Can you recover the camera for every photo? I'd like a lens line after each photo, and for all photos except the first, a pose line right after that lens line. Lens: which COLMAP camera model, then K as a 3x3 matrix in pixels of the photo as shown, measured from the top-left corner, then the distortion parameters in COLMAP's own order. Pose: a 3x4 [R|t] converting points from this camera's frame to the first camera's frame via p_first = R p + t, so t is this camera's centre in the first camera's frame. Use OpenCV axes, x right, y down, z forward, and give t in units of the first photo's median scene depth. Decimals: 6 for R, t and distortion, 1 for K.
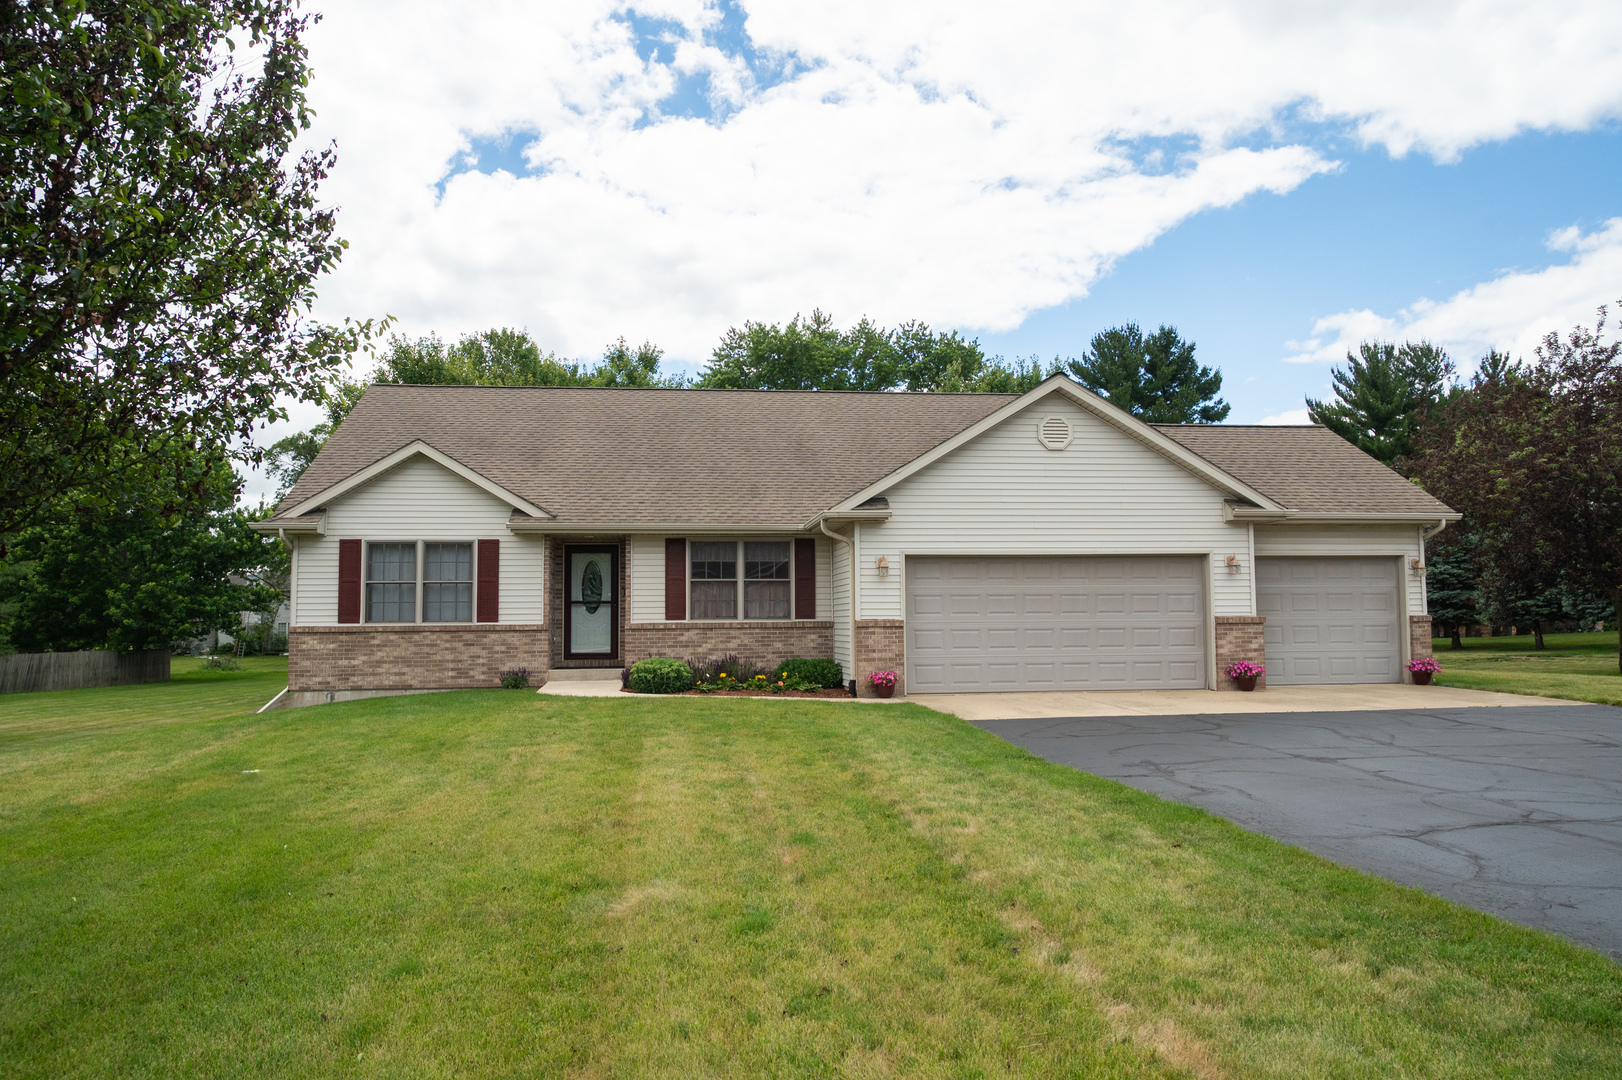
lens RADIAL K [[1111.5, 0, 808.8], [0, 1111.5, 553.4], [0, 0, 1]] dist [-0.004202, 0.002912]
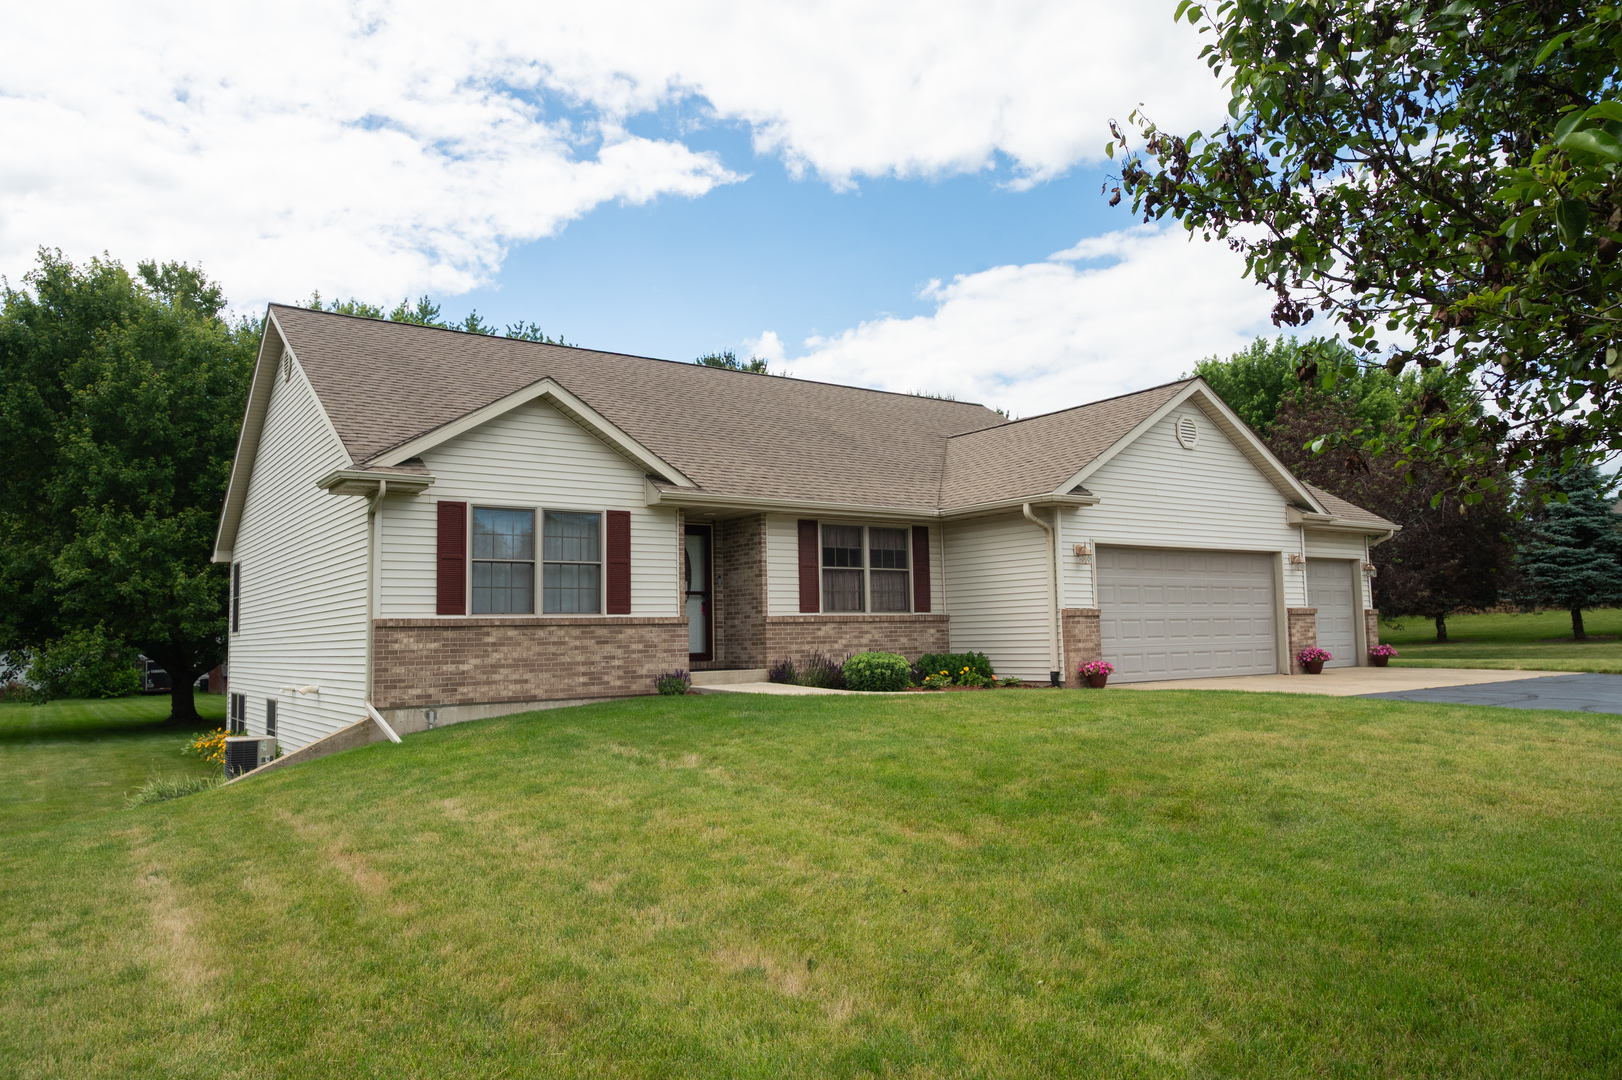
lens RADIAL K [[1111.5, 0, 815.2], [0, 1111.5, 540.3], [0, 0, 1]] dist [-0.004202, 0.002912]
pose [[0.879689, 0.032904, 0.474410, -0.549045], [-0.015837, 0.999077, -0.039929, 0.038780], [-0.475286, 0.027612, 0.879398, 0.231283]]
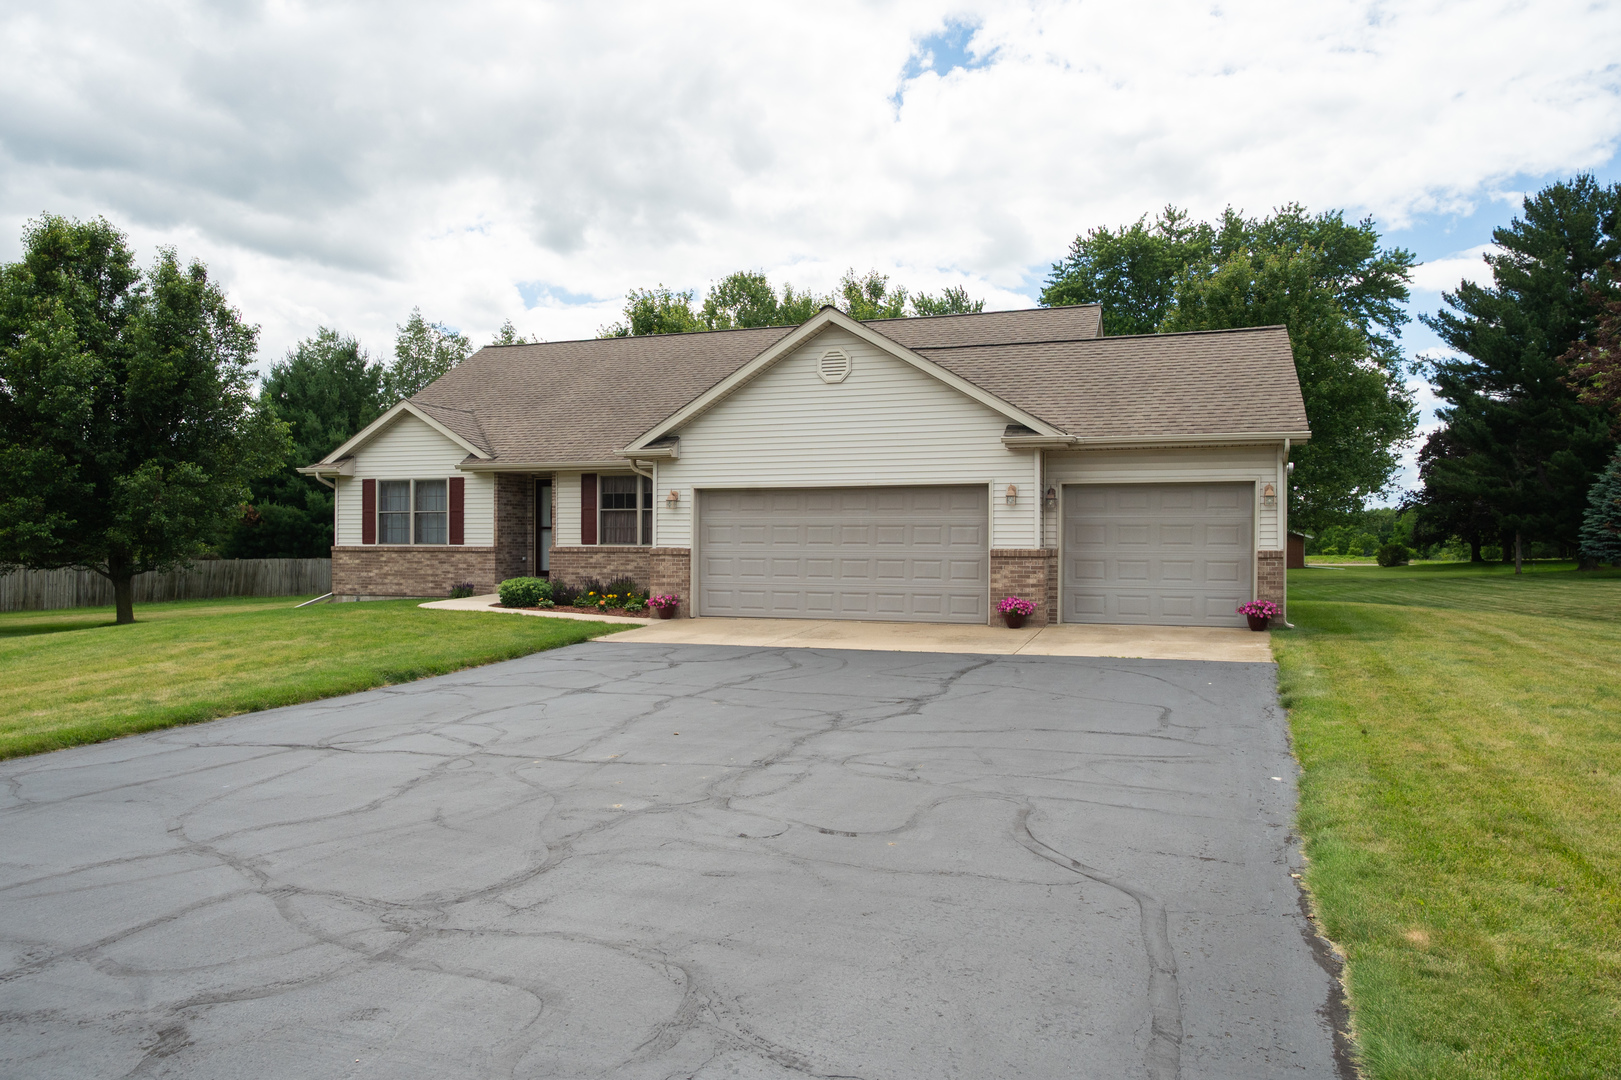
lens RADIAL K [[1110.8, 0, 803.0], [0, 1110.8, 544.2], [0, 0, 1]] dist [-0.004202, 0.002912]
pose [[0.894718, 0.012962, -0.446443, 0.612115], [0.018324, 0.997672, 0.065690, -0.012697], [0.446255, -0.066955, 0.892398, 0.069468]]
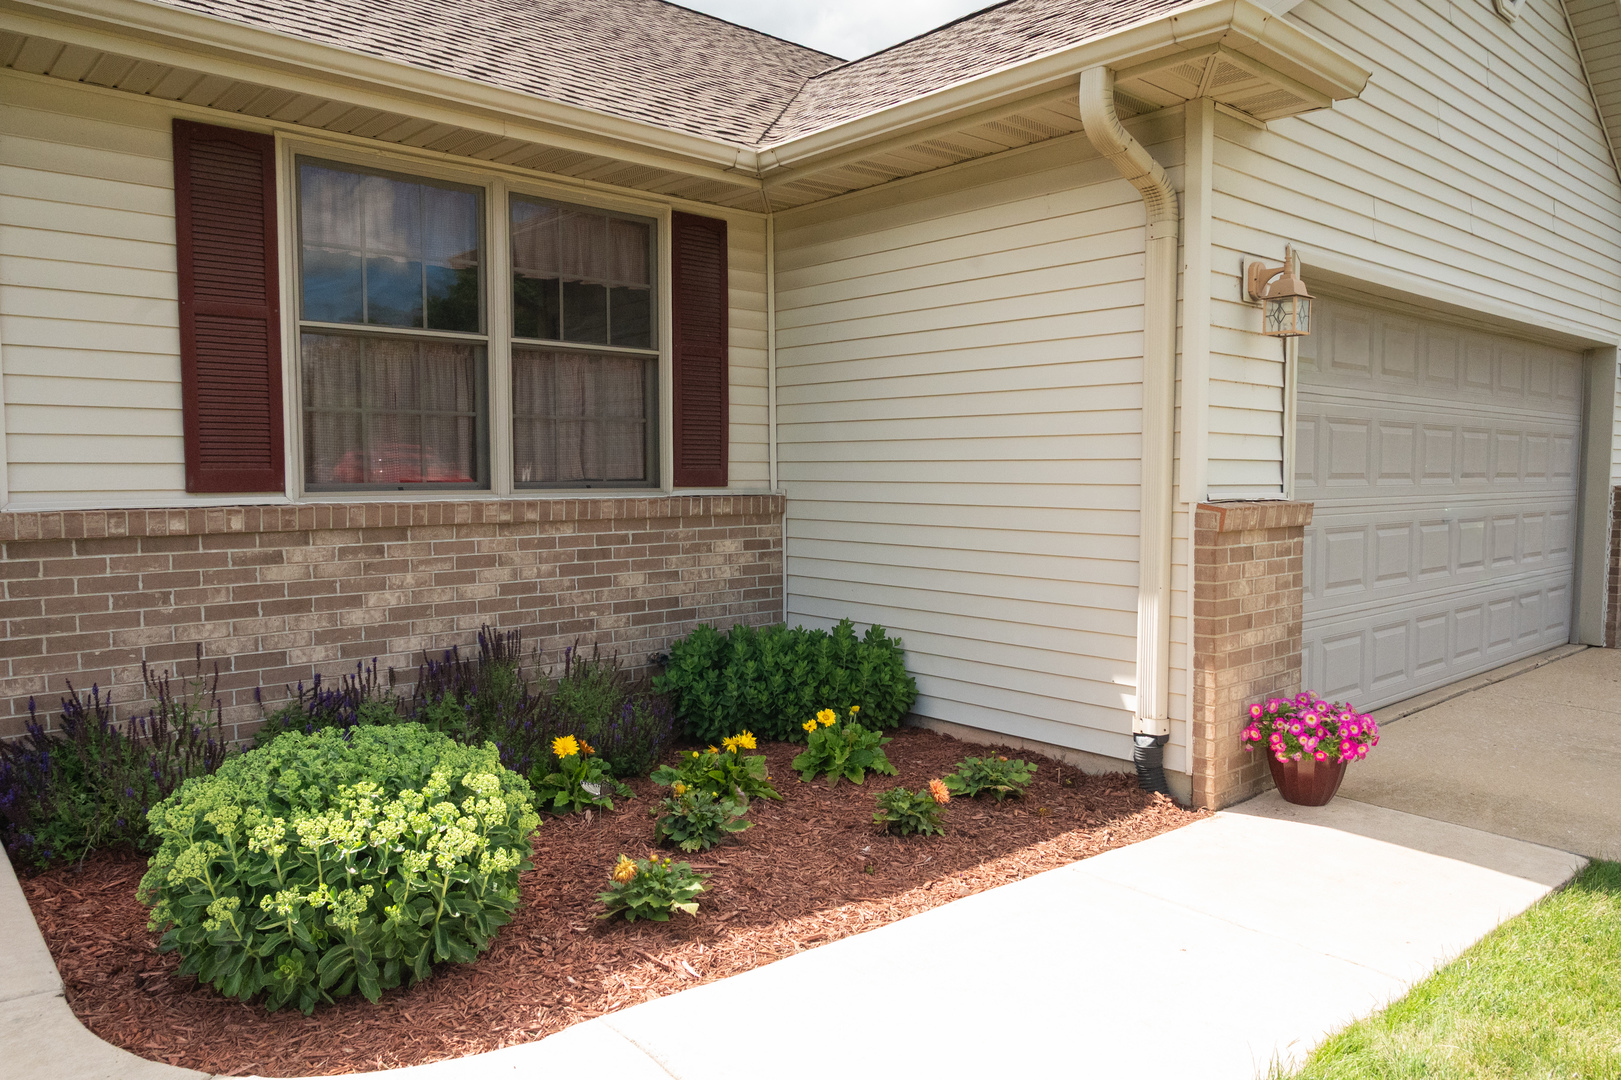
lens RADIAL K [[1110.8, 0, 807.7], [0, 1110.8, 543.1], [0, 0, 1]] dist [-0.004202, 0.002912]
pose [[0.823823, -0.030074, 0.566049, -0.156748], [-0.041596, 0.992692, 0.113281, 0.040227], [-0.565319, -0.116869, 0.816551, 0.767699]]
